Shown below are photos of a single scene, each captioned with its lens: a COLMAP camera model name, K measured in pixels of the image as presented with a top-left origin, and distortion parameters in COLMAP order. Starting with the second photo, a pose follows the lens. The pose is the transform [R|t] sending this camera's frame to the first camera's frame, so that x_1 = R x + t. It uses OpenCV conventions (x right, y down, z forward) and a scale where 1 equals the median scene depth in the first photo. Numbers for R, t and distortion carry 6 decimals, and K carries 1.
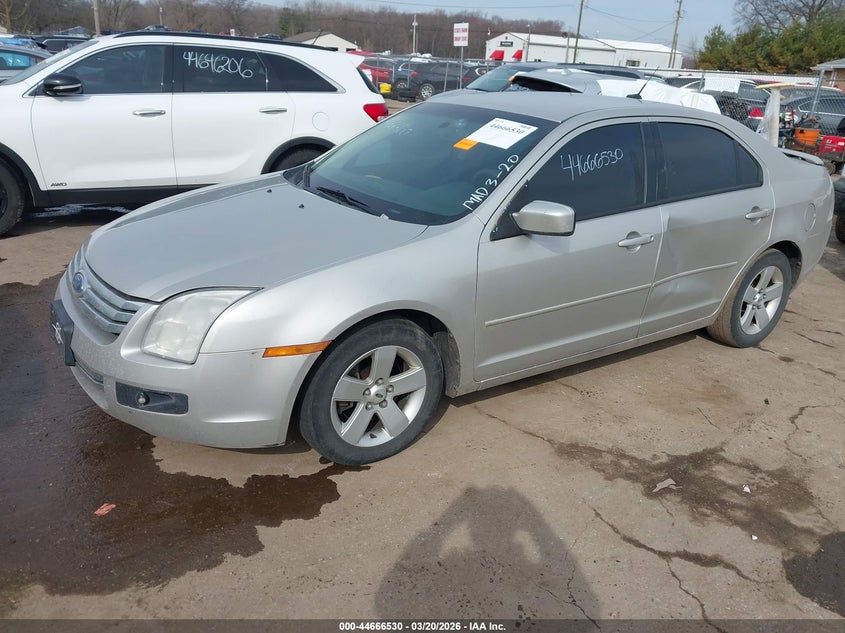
lens RADIAL K [[665.6, 0, 419.8], [0, 665.6, 317.8], [0, 0, 1]] dist [0.004968, 0.001332]
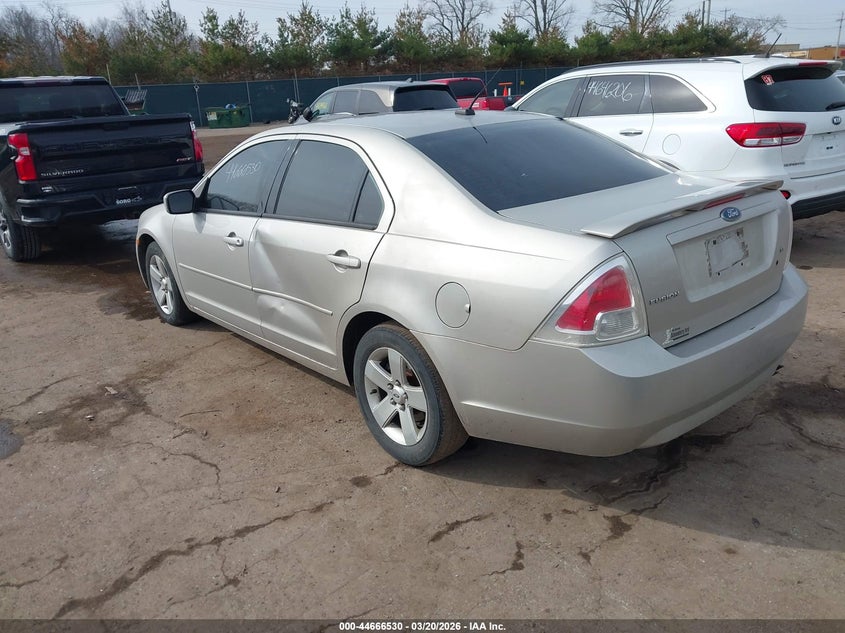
lens RADIAL K [[665.6, 0, 418.6], [0, 665.6, 317.0], [0, 0, 1]] dist [0.004968, 0.001332]
pose [[0.114604, 0.263646, -0.957787, 1.636420], [-0.298053, 0.928847, 0.220016, -0.373266], [0.947644, 0.260257, 0.185031, 1.225177]]
